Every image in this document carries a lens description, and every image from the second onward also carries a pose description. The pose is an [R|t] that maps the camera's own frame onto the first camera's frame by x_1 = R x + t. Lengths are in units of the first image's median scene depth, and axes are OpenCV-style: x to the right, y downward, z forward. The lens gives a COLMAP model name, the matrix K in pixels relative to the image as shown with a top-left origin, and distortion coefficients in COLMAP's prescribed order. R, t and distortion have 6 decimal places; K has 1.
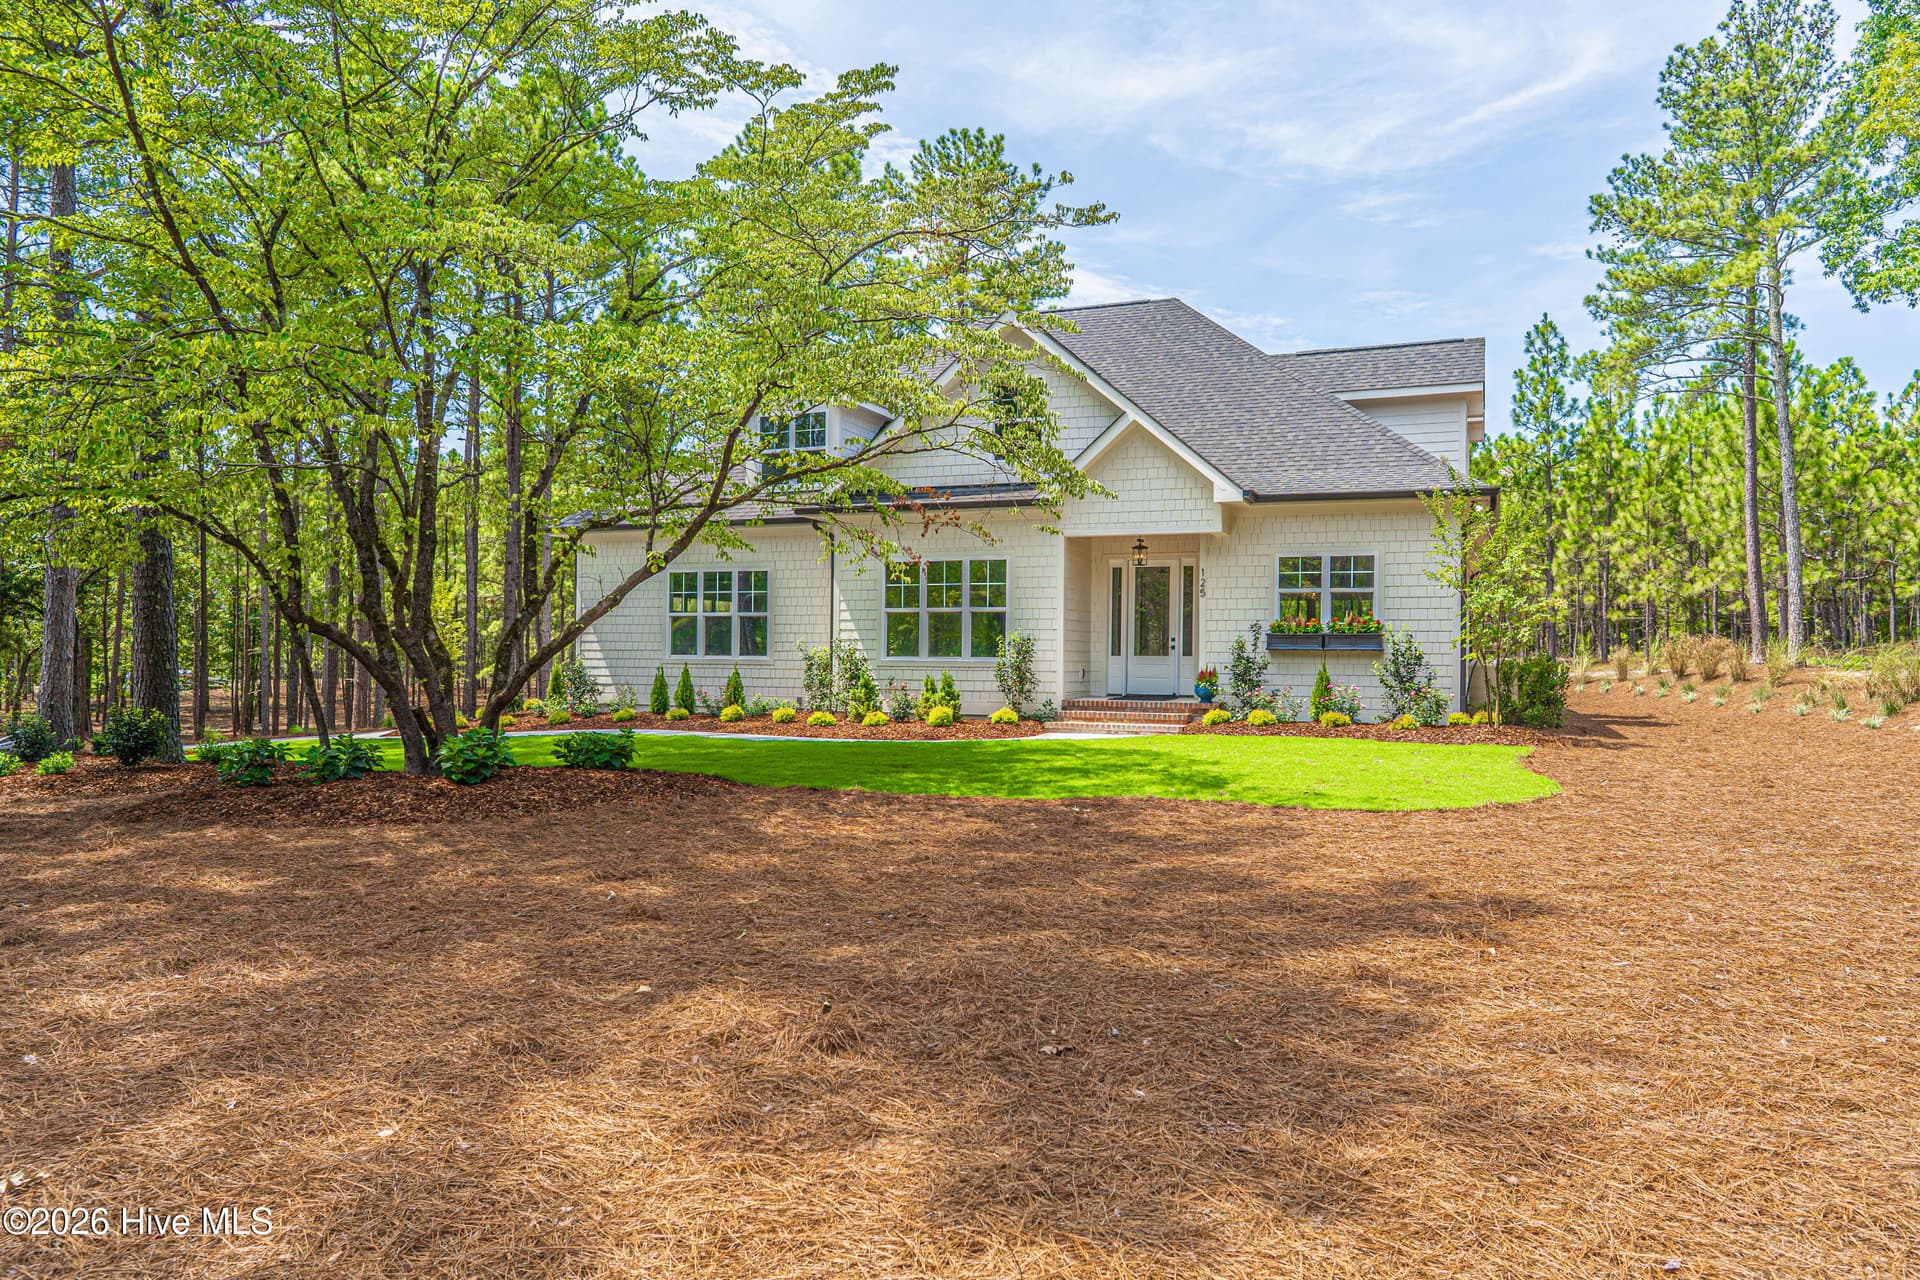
lens RADIAL K [[1270.2, 0, 945.7], [0, 1270.2, 657.3], [0, 0, 1]] dist [-0.007266, 0.001275]
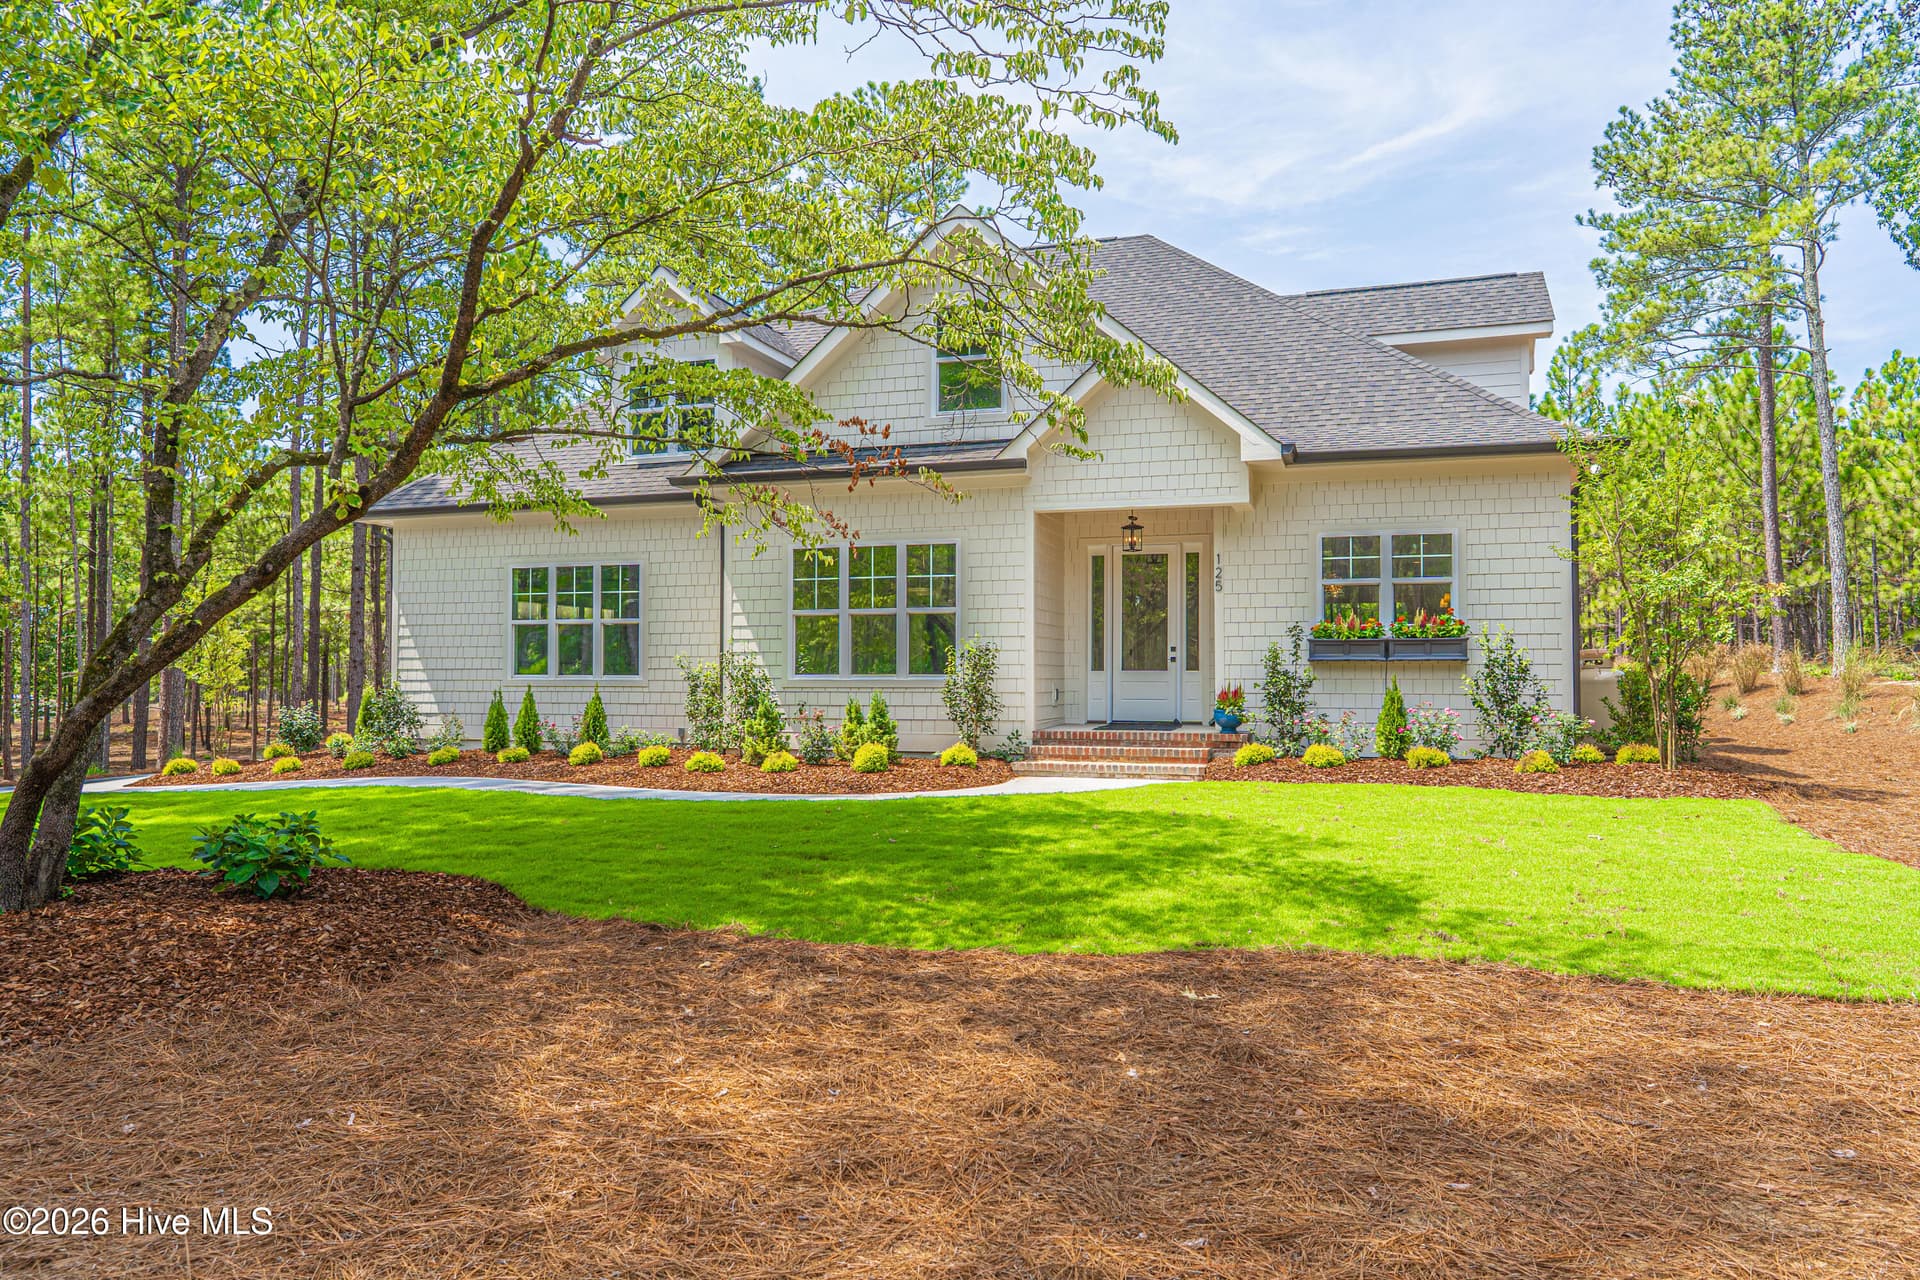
lens RADIAL K [[1251.9, 0, 960.0], [0, 1251.9, 640.0], [0, 0, 1]] dist [-0.008976, -0.000617]
pose [[0.996819, -0.006841, 0.079398, -0.008773], [0.008962, 0.999612, -0.026388, -0.000721], [-0.079187, 0.027015, 0.996494, 0.267265]]
